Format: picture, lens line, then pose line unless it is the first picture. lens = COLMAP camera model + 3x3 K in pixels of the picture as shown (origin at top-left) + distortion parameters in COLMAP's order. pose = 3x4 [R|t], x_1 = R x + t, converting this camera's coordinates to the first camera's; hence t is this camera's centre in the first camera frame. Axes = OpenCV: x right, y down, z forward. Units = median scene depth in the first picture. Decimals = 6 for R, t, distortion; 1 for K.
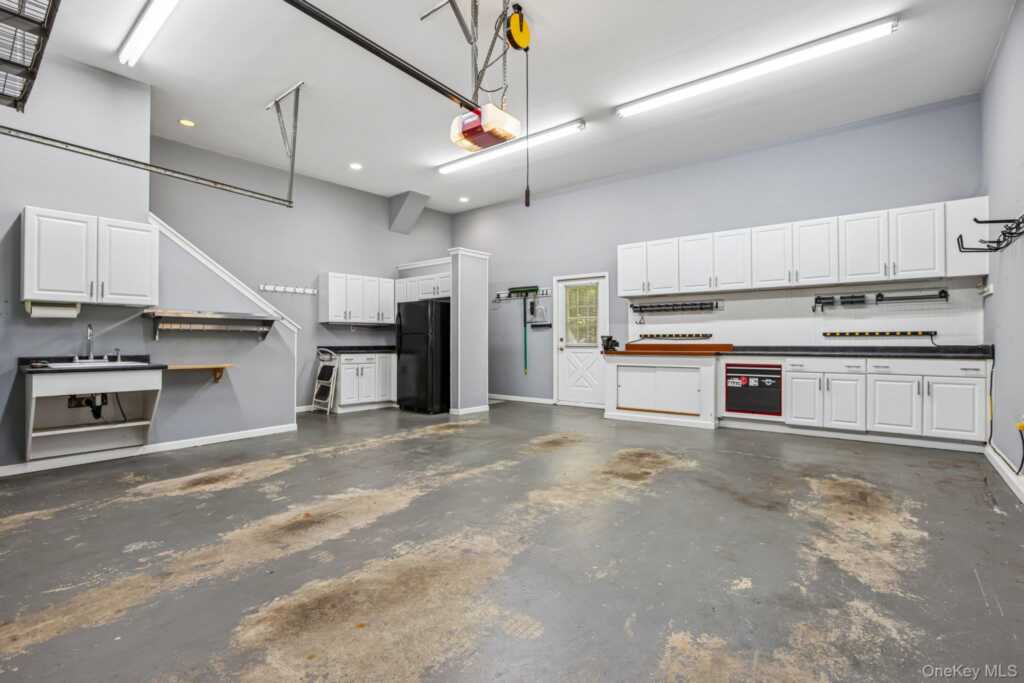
lens RADIAL K [[477.3, 0, 516.9], [0, 477.3, 341.9], [0, 0, 1]] dist [-0.043864, 0.013912]
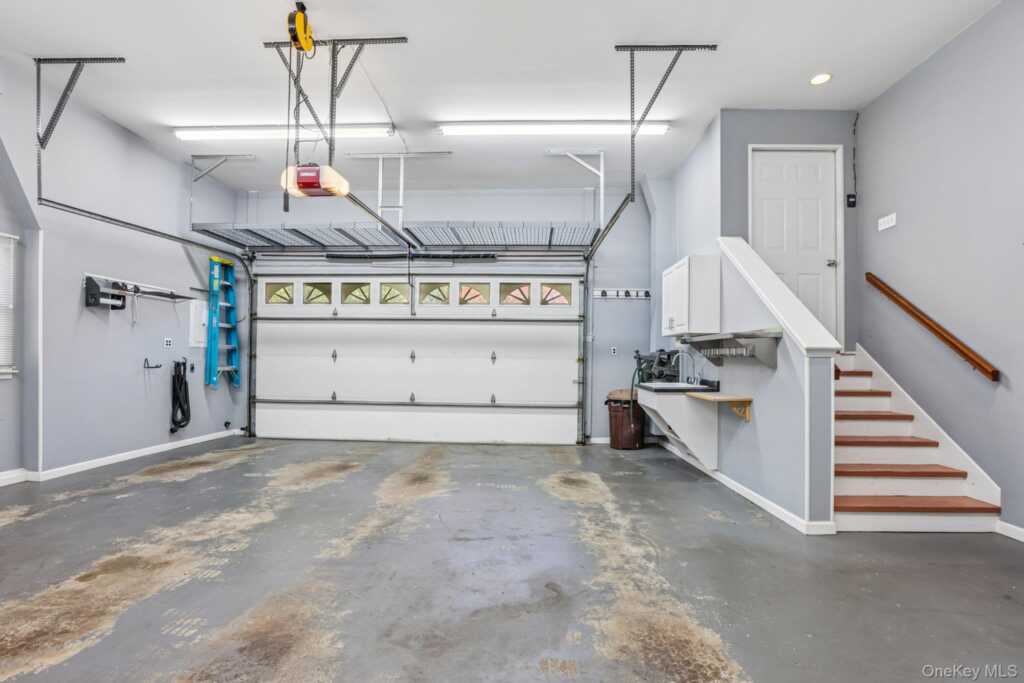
lens RADIAL K [[477.3, 0, 507.9], [0, 477.3, 350.4], [0, 0, 1]] dist [-0.043864, 0.013912]
pose [[-0.809679, -0.019578, -0.586547, 0.146924], [-0.010113, 0.999760, -0.019411, -0.011002], [0.586786, -0.009785, -0.809683, 1.426848]]
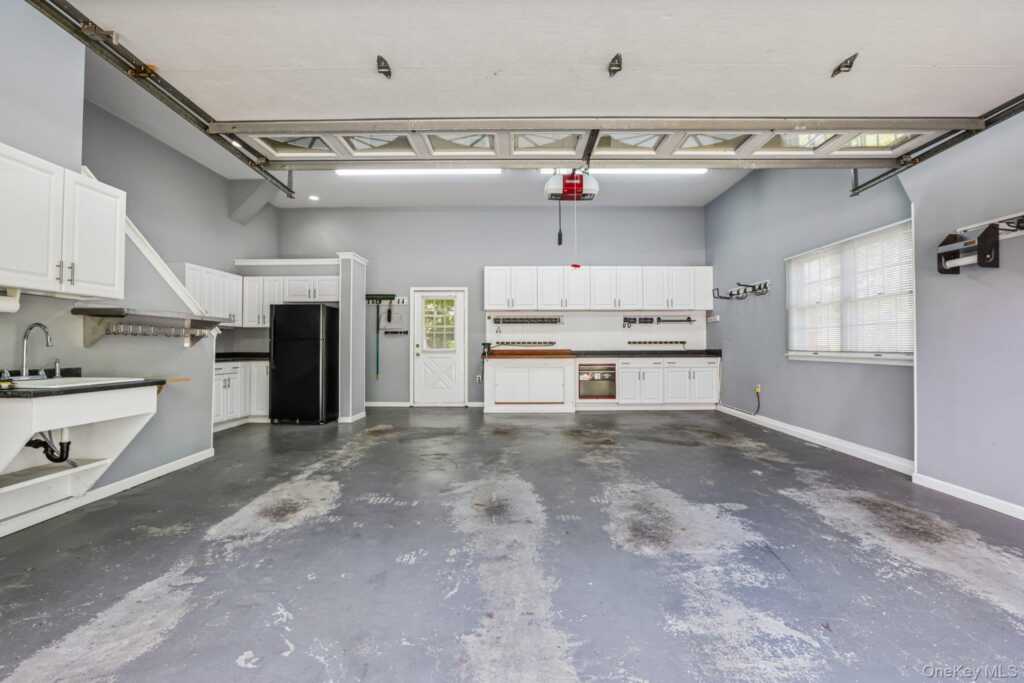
lens RADIAL K [[477.3, 0, 514.9], [0, 477.3, 335.4], [0, 0, 1]] dist [-0.043864, 0.013912]
pose [[0.783552, 0.014321, 0.621162, -0.652973], [0.001569, 0.999686, -0.025027, -0.001489], [-0.621325, 0.020584, 0.783283, 0.038327]]
